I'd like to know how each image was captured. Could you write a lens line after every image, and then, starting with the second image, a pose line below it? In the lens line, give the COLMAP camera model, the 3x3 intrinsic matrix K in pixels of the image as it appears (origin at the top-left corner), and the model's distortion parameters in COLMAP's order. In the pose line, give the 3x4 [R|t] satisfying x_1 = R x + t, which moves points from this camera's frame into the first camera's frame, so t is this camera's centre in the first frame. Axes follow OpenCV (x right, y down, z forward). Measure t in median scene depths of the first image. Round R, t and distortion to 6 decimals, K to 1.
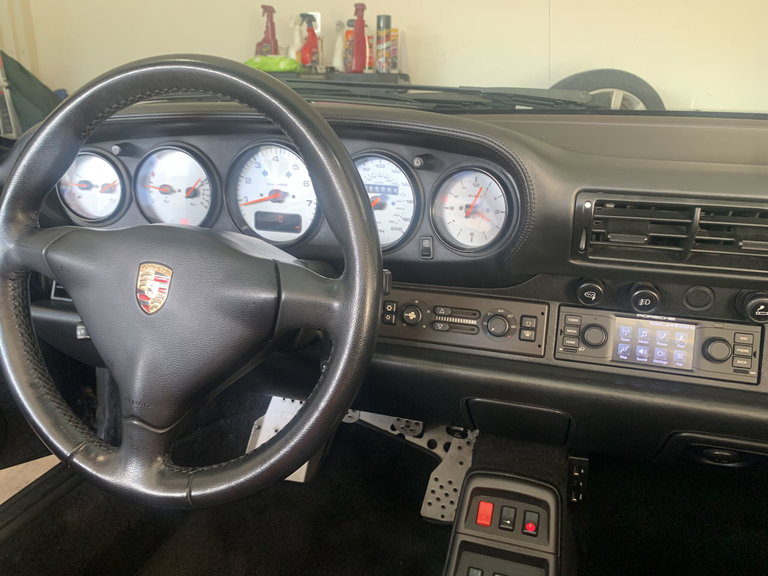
lens RADIAL K [[599.9, 0, 382.9], [0, 599.9, 292.3], [0, 0, 1]] dist [0.010149, 0.001973]
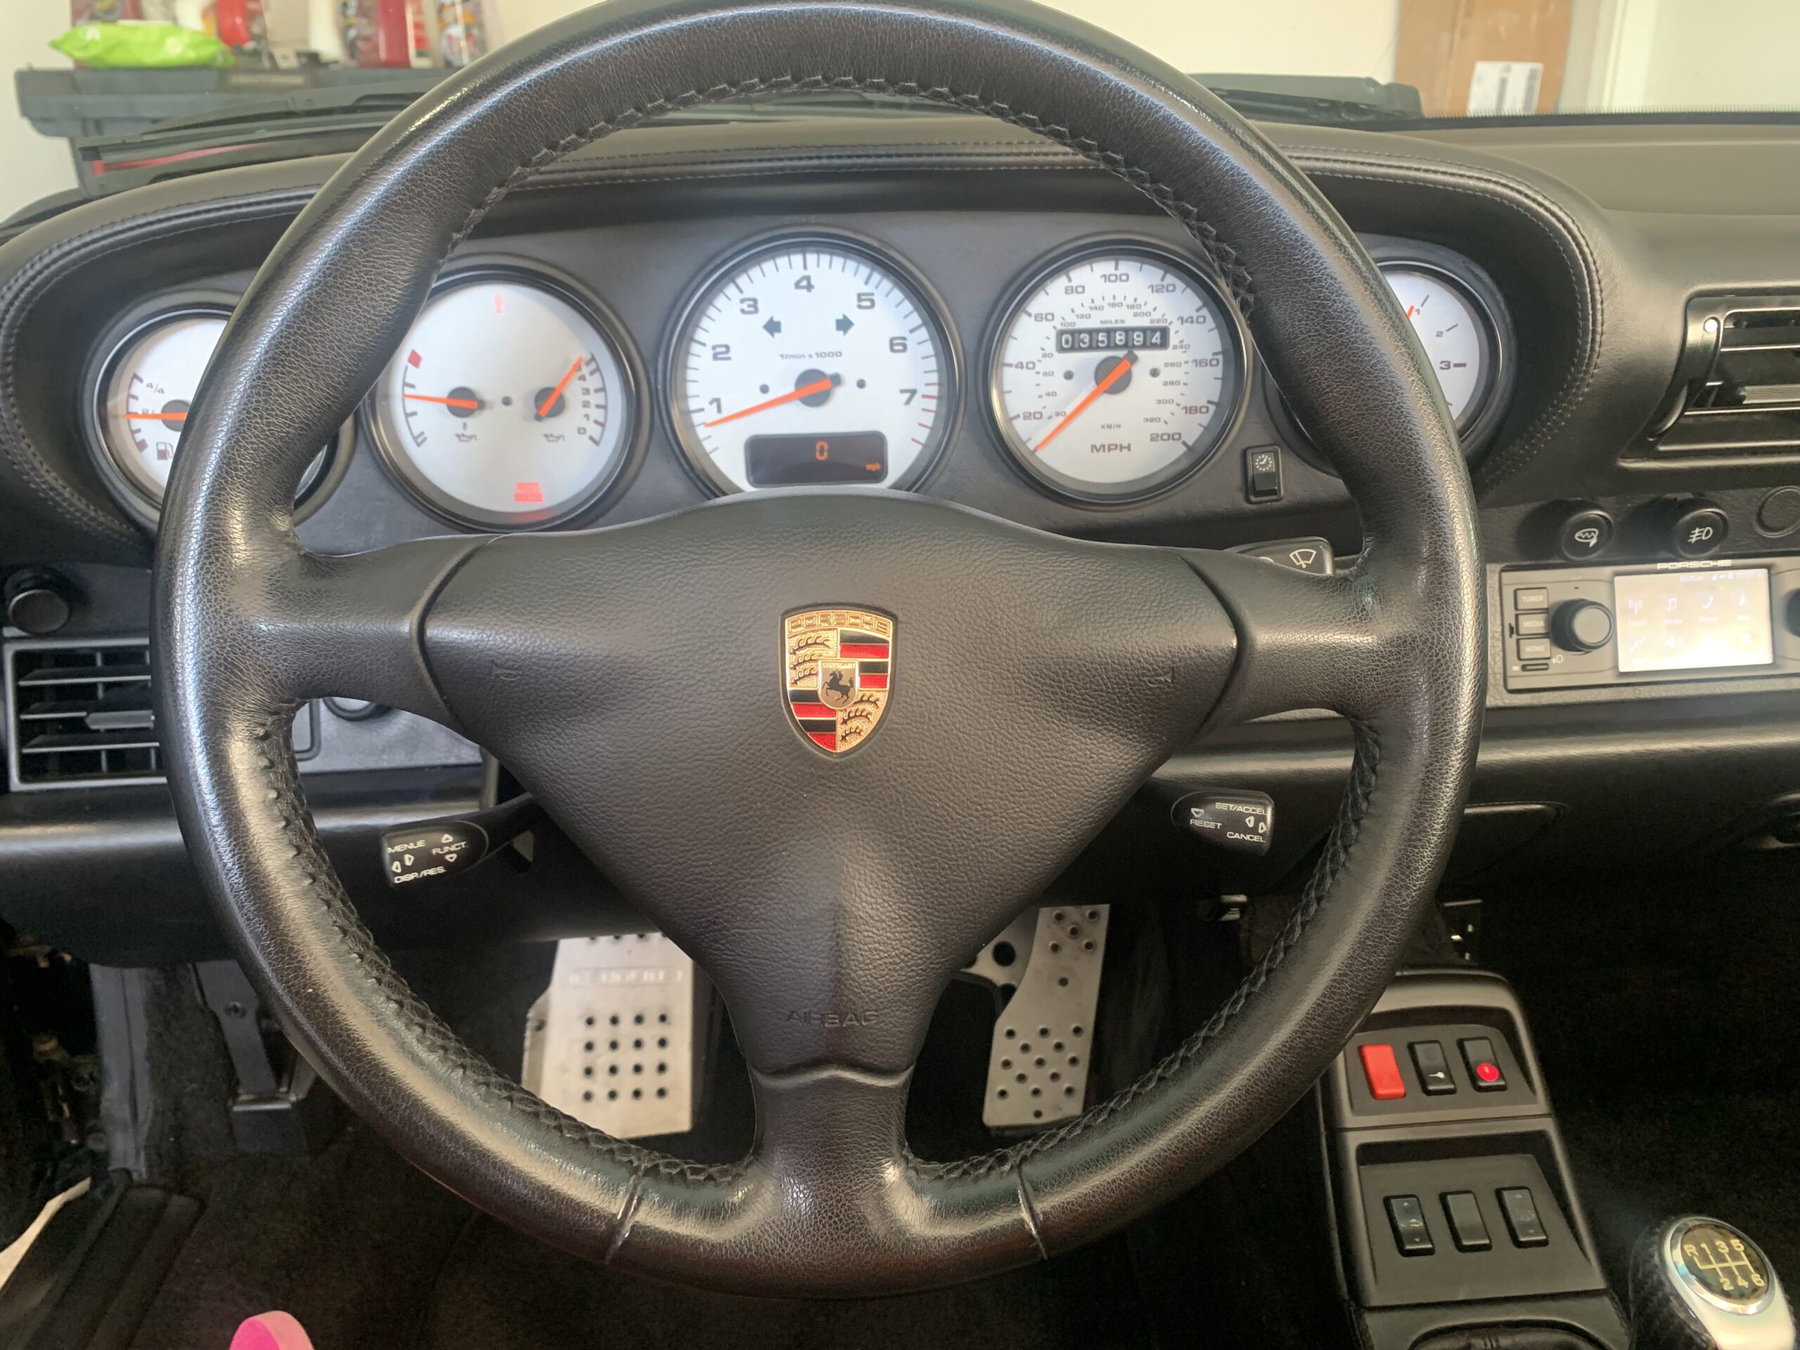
lens RADIAL K [[1396.1, 0, 907.7], [0, 1396.1, 681.2], [0, 0, 1]] dist [0.021061, -0.014394]
pose [[0.922903, -0.170498, 0.345224, -0.460115], [0.149197, 0.984922, 0.087575, -0.051626], [-0.354950, -0.029317, 0.934425, 0.186044]]
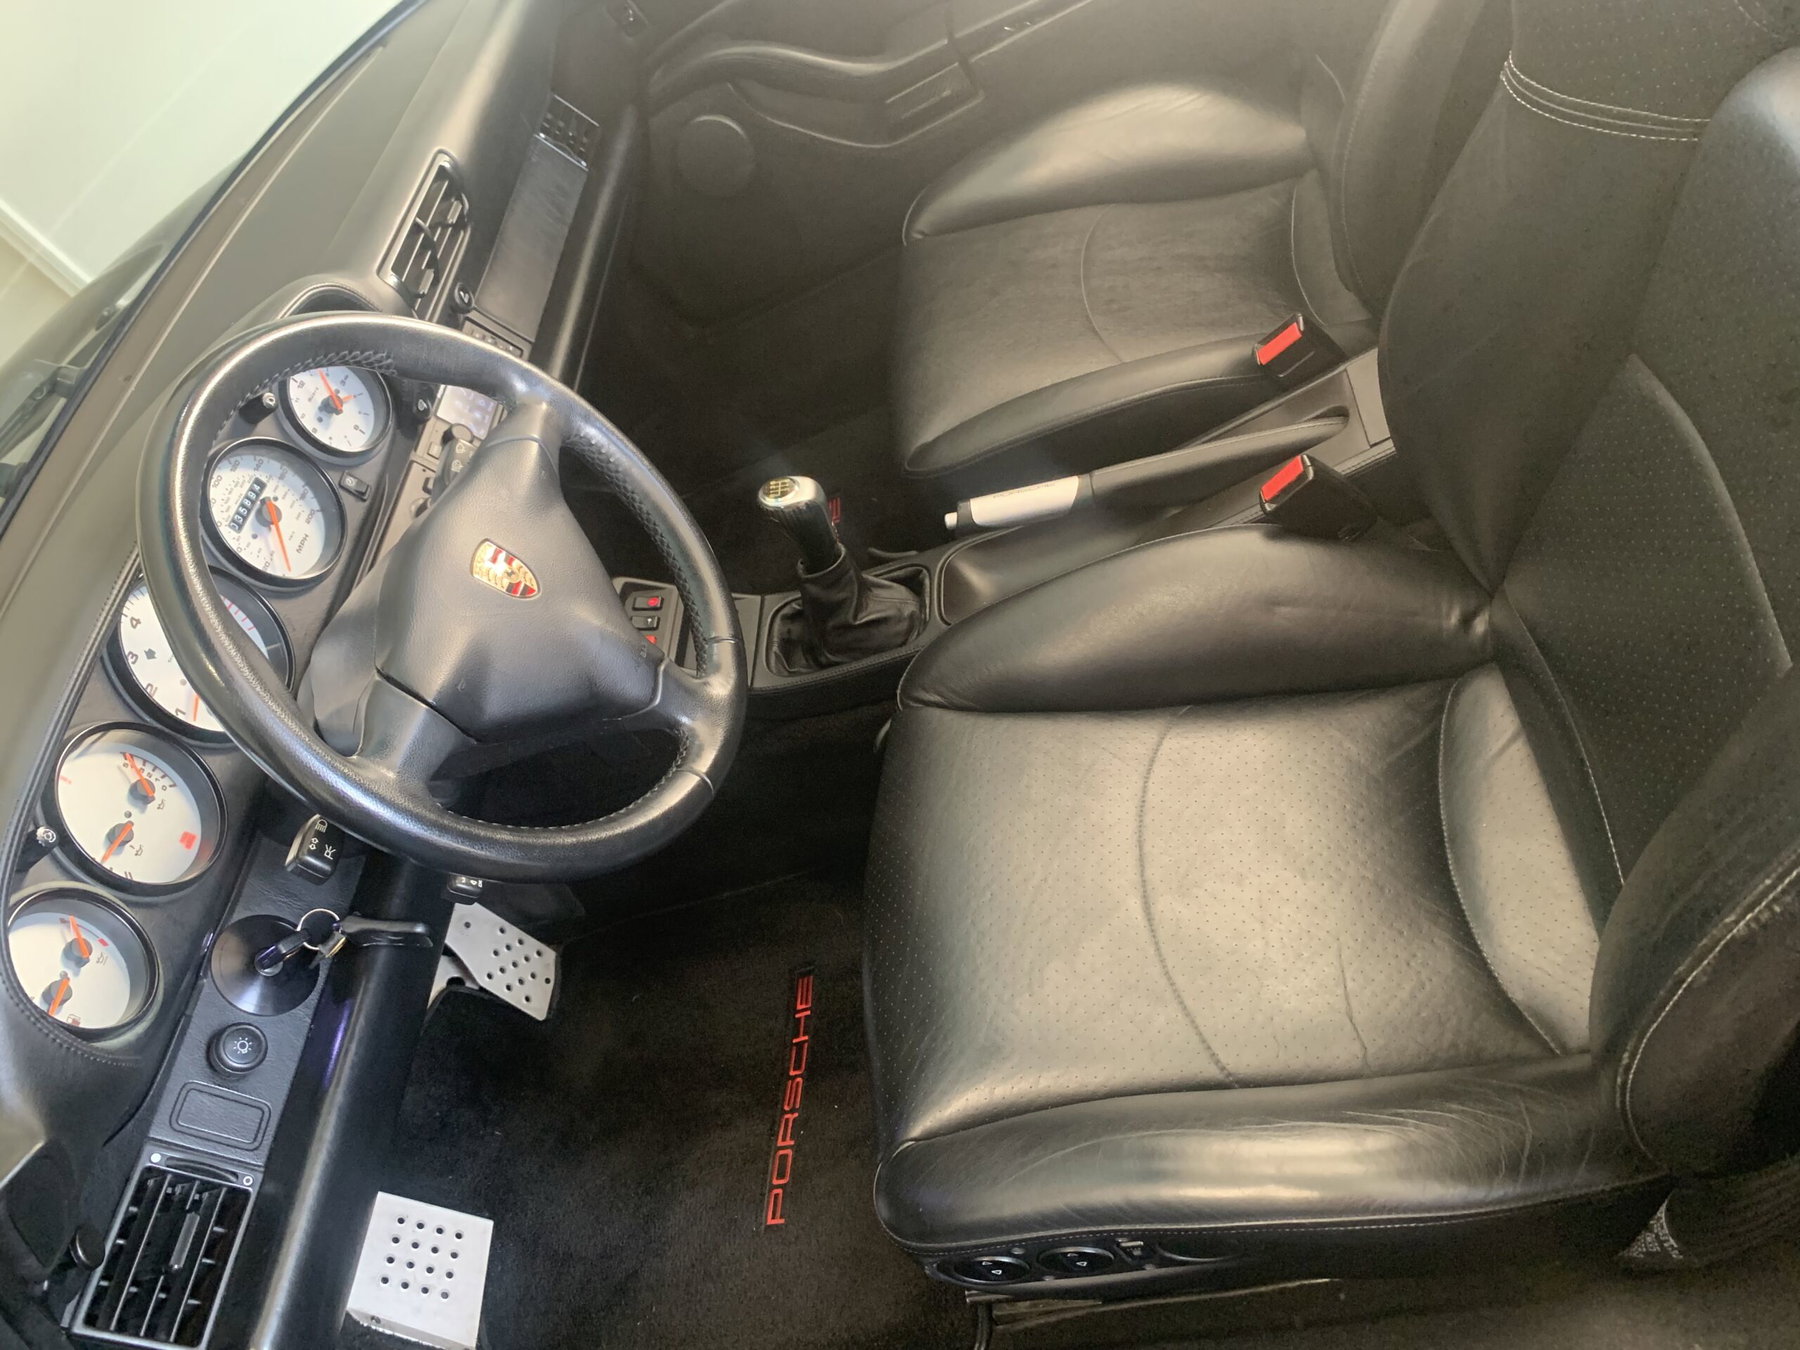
lens RADIAL K [[1370.0, 0, 900.0], [0, 1370.0, 675.0], [0, 0, 1]] dist [0.022354, -0.063266]
pose [[-0.257197, -0.618246, 0.742712, -1.334570], [0.738533, 0.369917, 0.563675, -0.400055], [-0.623232, 0.693493, 0.361453, 0.150530]]
